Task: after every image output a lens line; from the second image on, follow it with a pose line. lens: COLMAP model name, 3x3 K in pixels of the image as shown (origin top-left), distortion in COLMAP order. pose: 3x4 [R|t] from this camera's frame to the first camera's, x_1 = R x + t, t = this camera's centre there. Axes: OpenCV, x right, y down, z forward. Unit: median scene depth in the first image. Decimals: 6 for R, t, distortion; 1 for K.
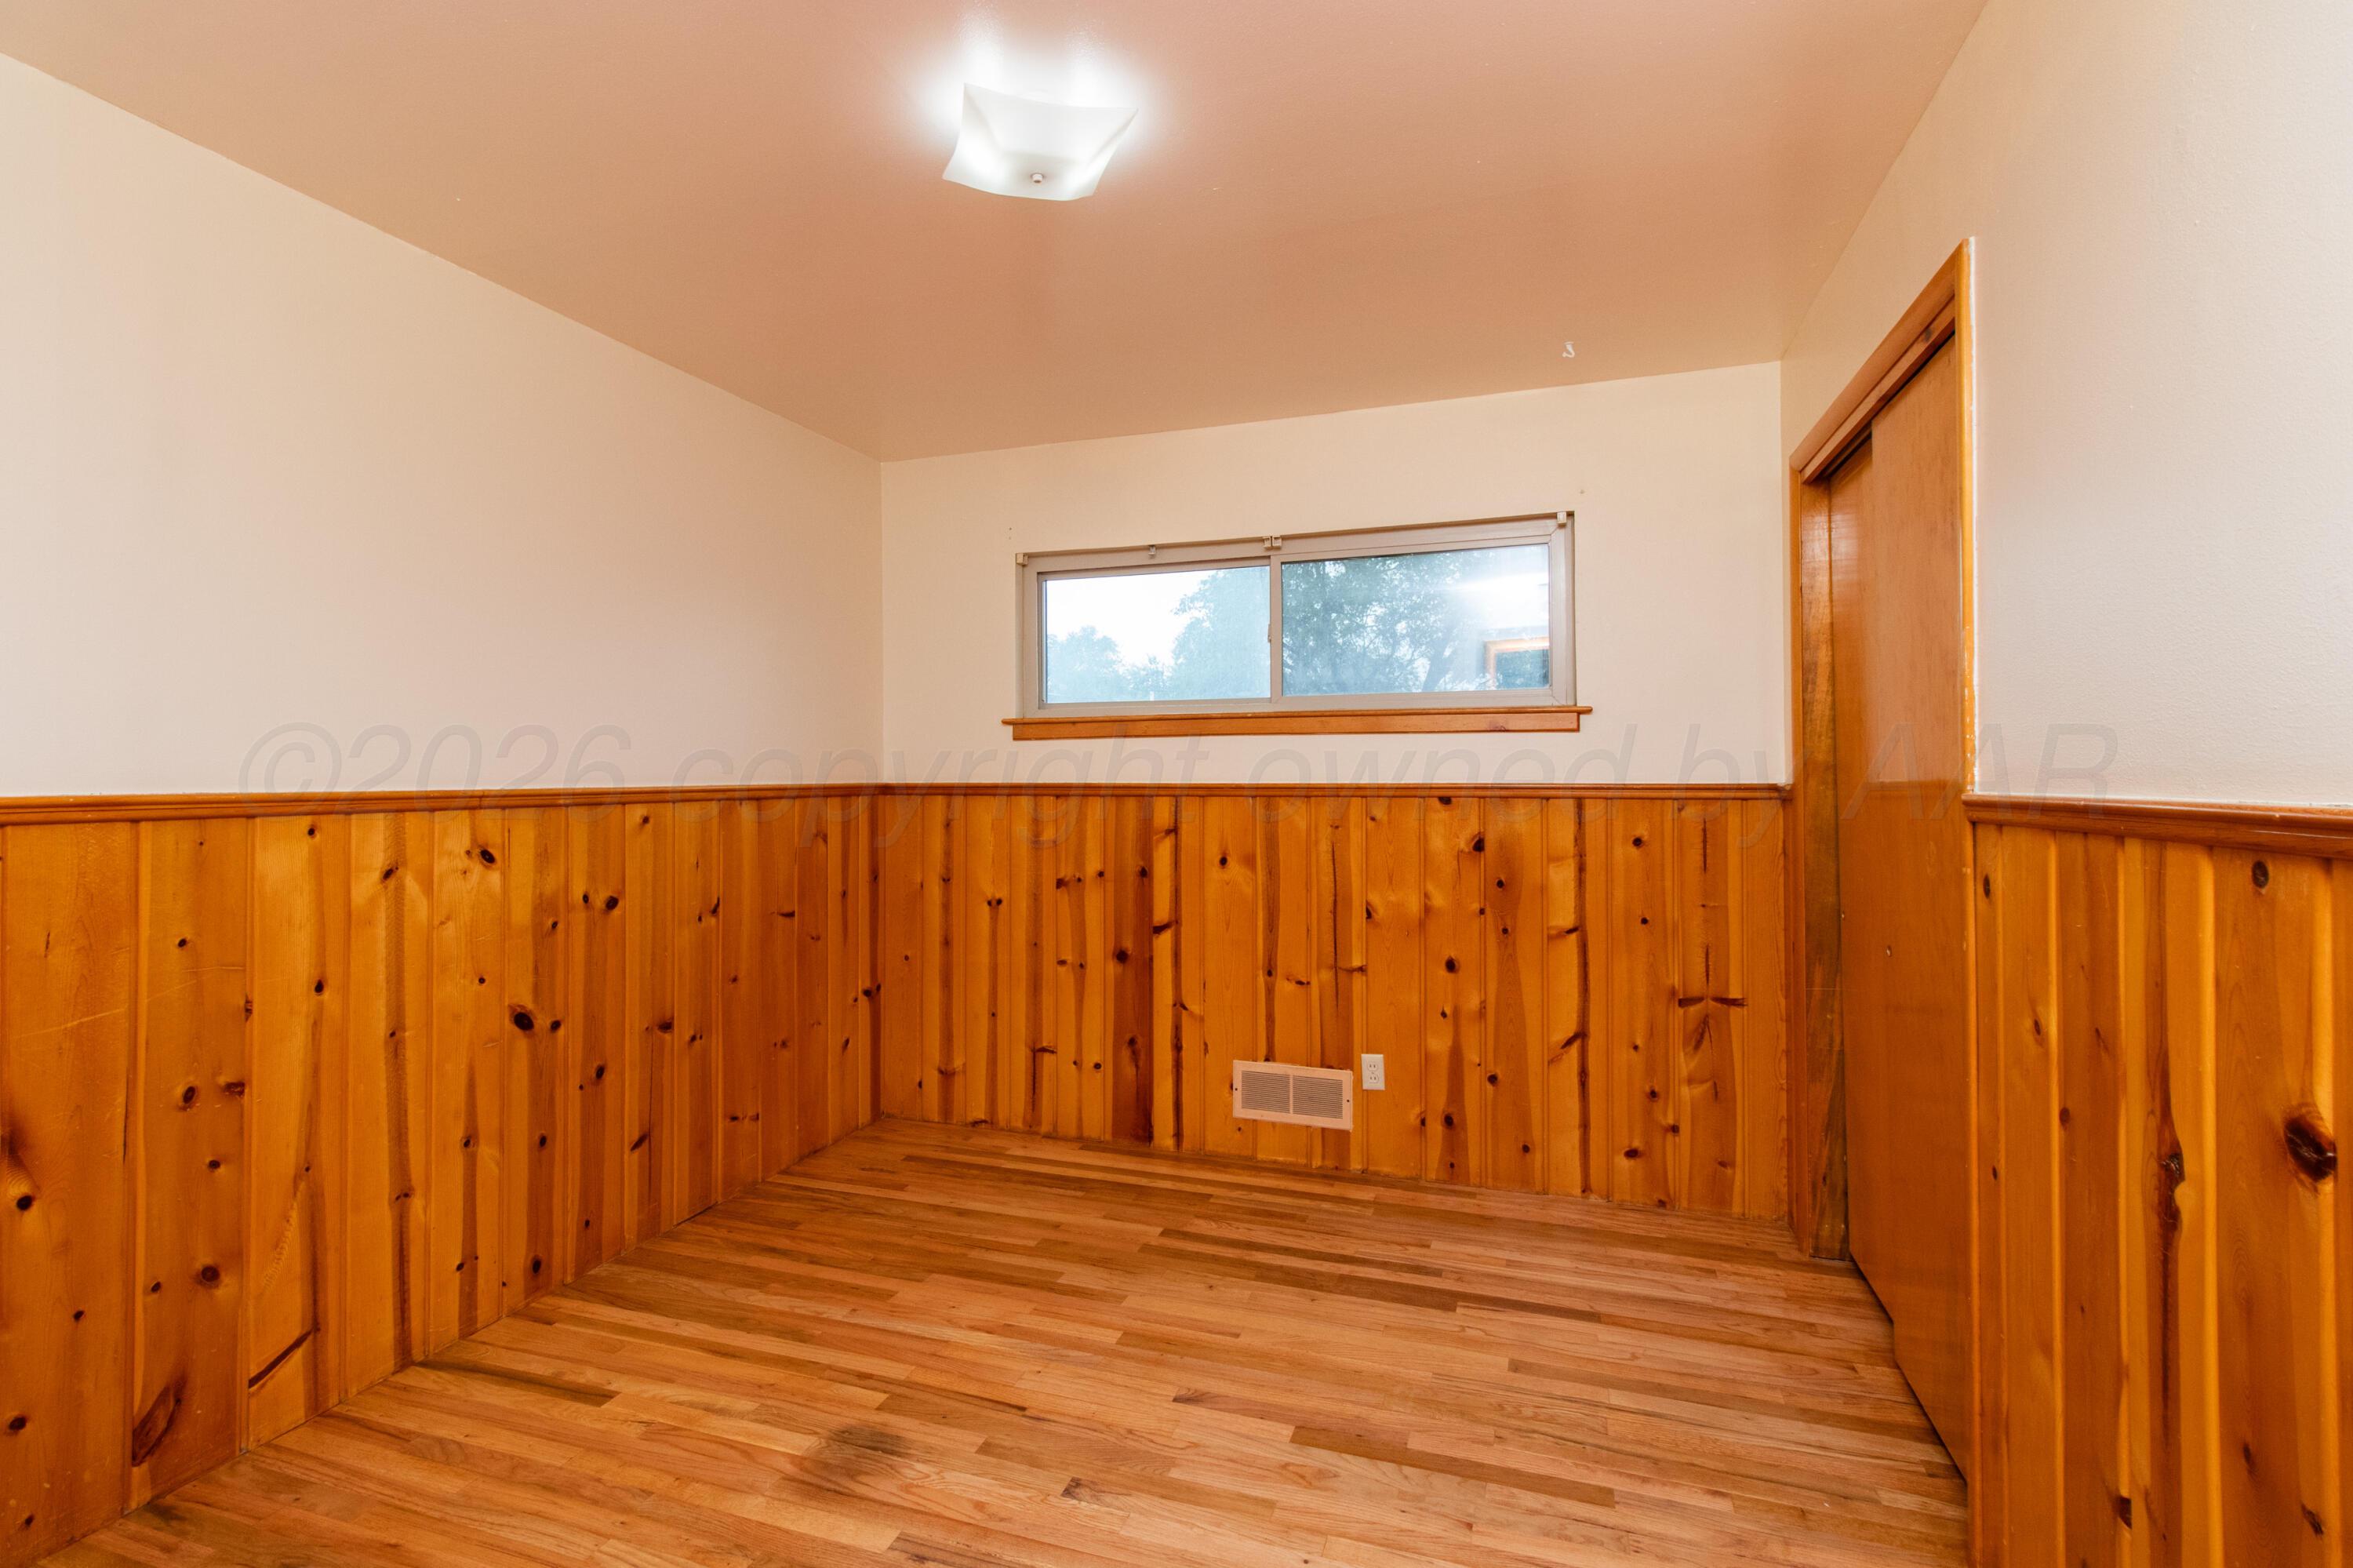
lens RADIAL K [[1107.3, 0, 1166.5], [0, 1107.3, 805.6], [0, 0, 1]] dist [-0.001236, 0.002757]
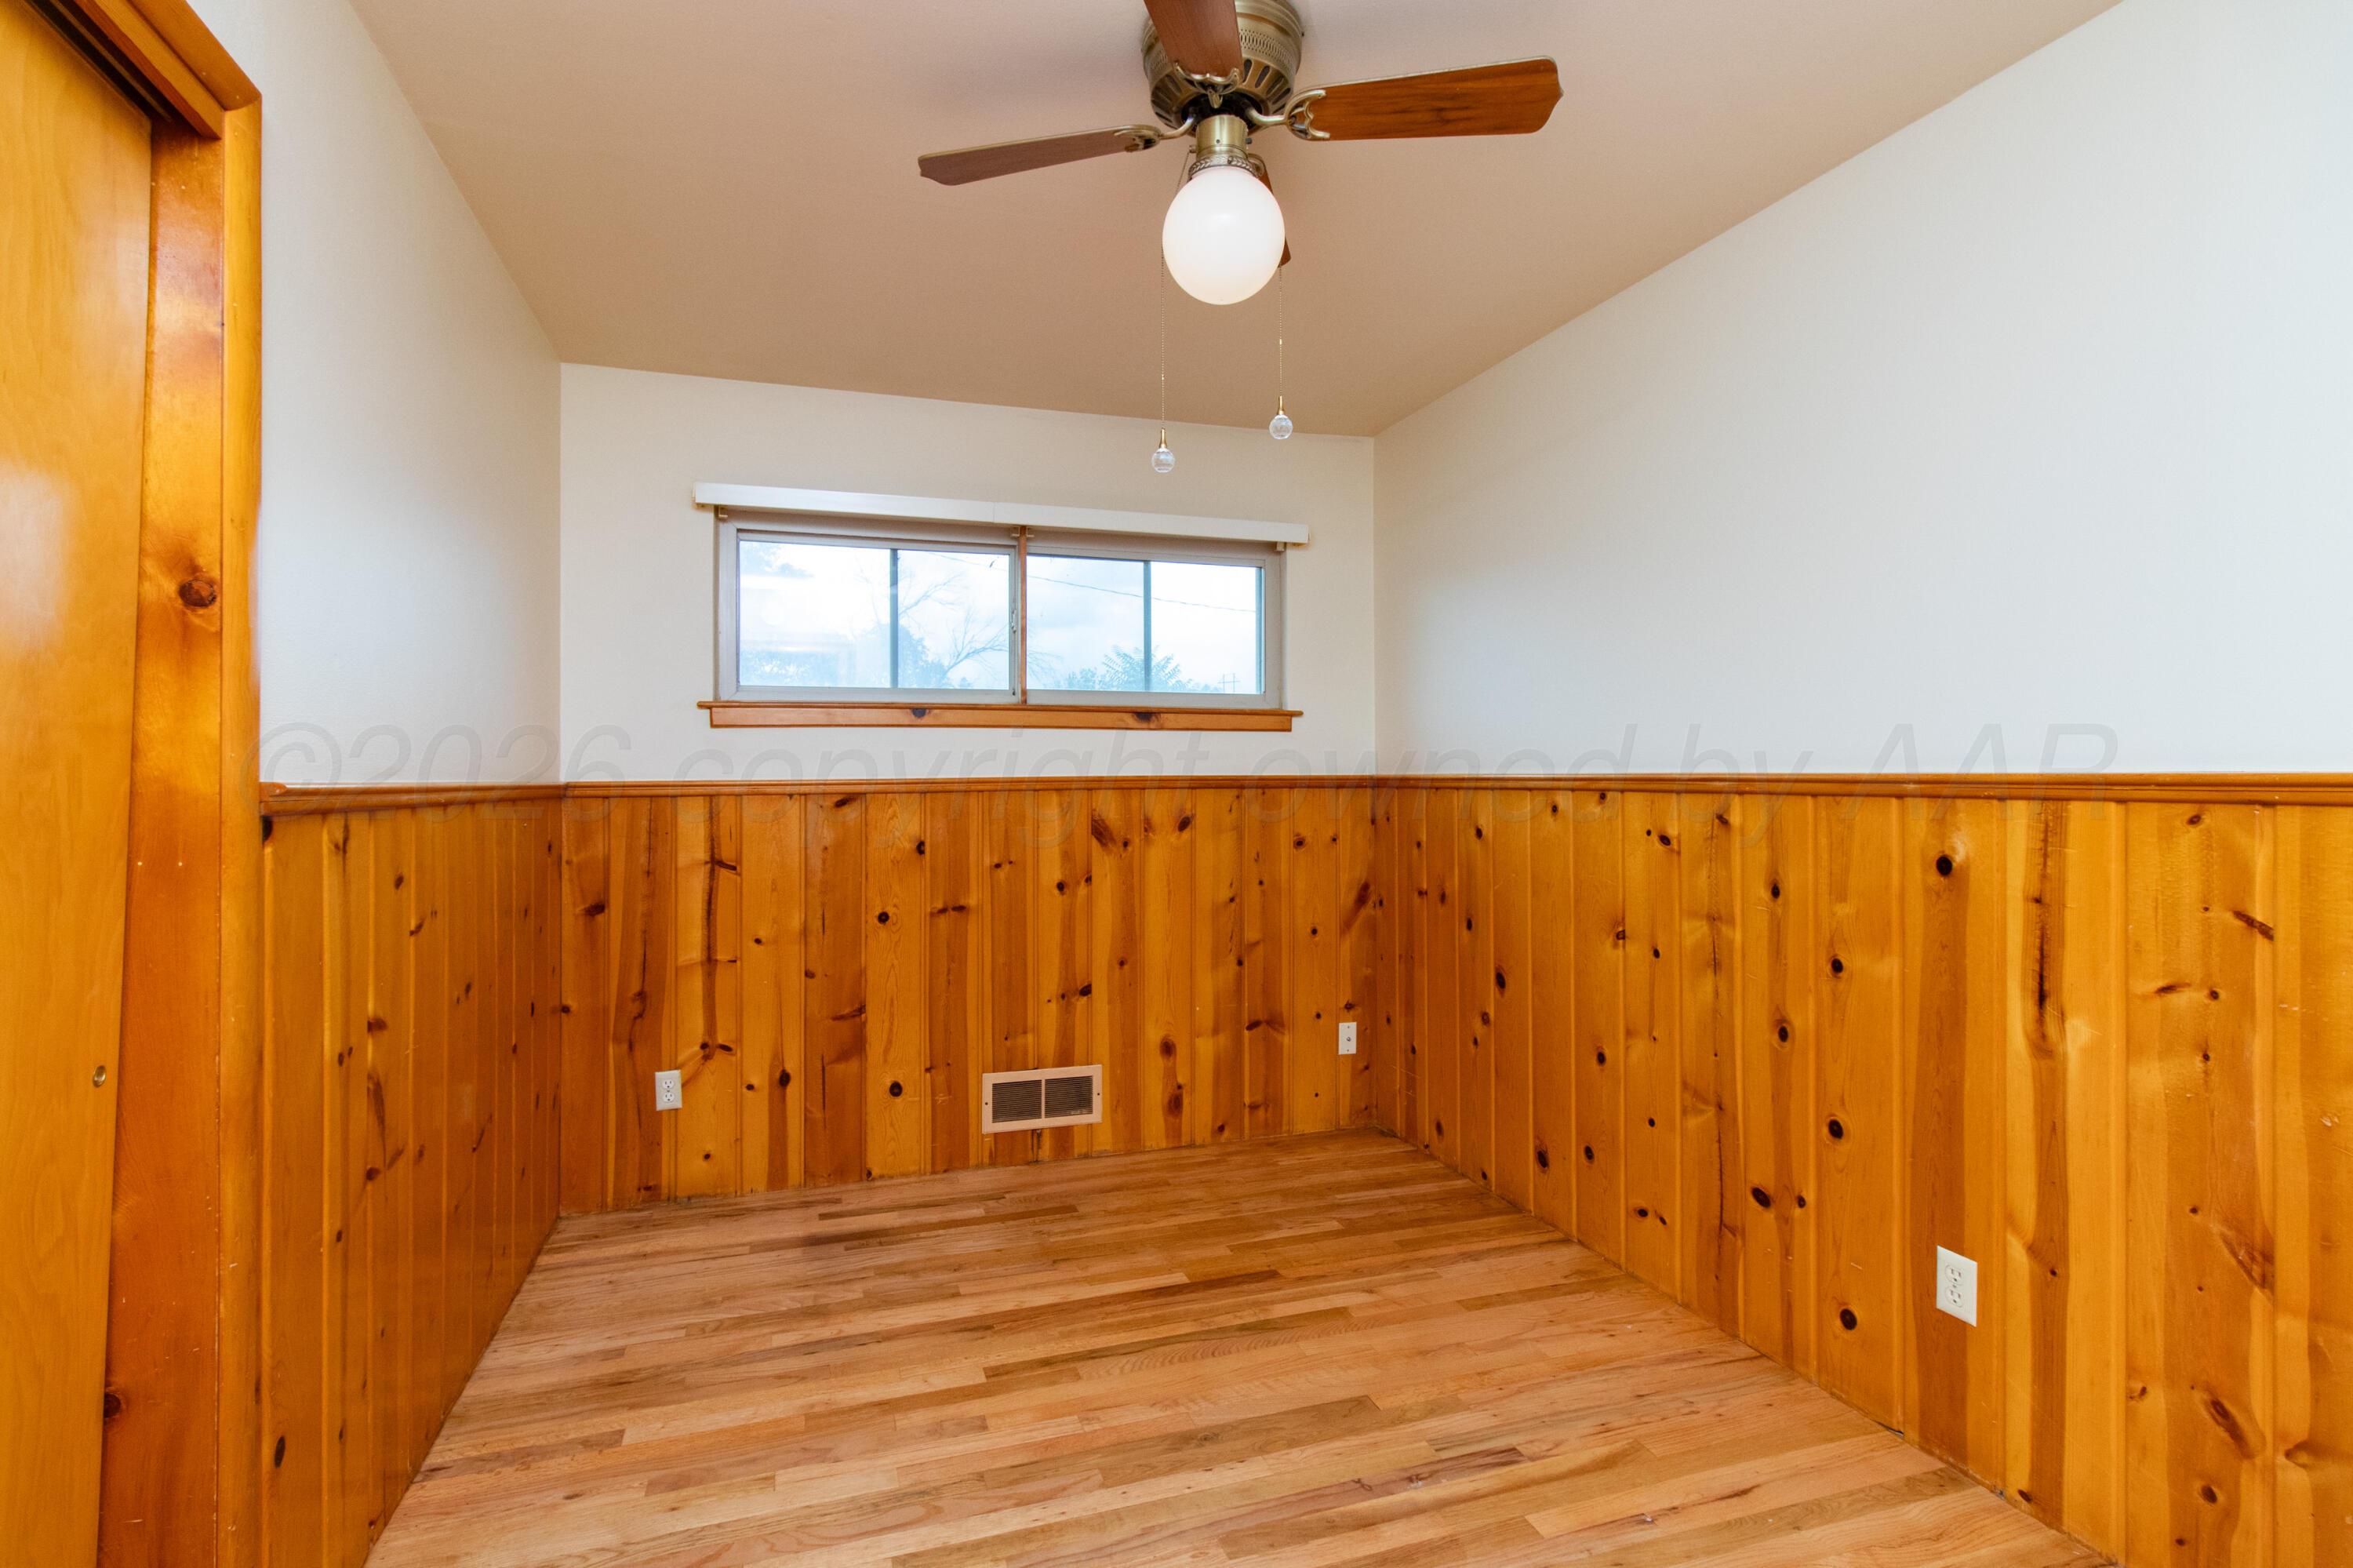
lens RADIAL K [[1107.3, 0, 1171.0], [0, 1107.3, 771.3], [0, 0, 1]] dist [-0.001236, 0.002757]
pose [[0.774289, -0.003429, 0.632822, -0.411306], [0.021912, 0.999531, -0.021395, -0.002535], [-0.632452, 0.030433, 0.774001, 0.168843]]
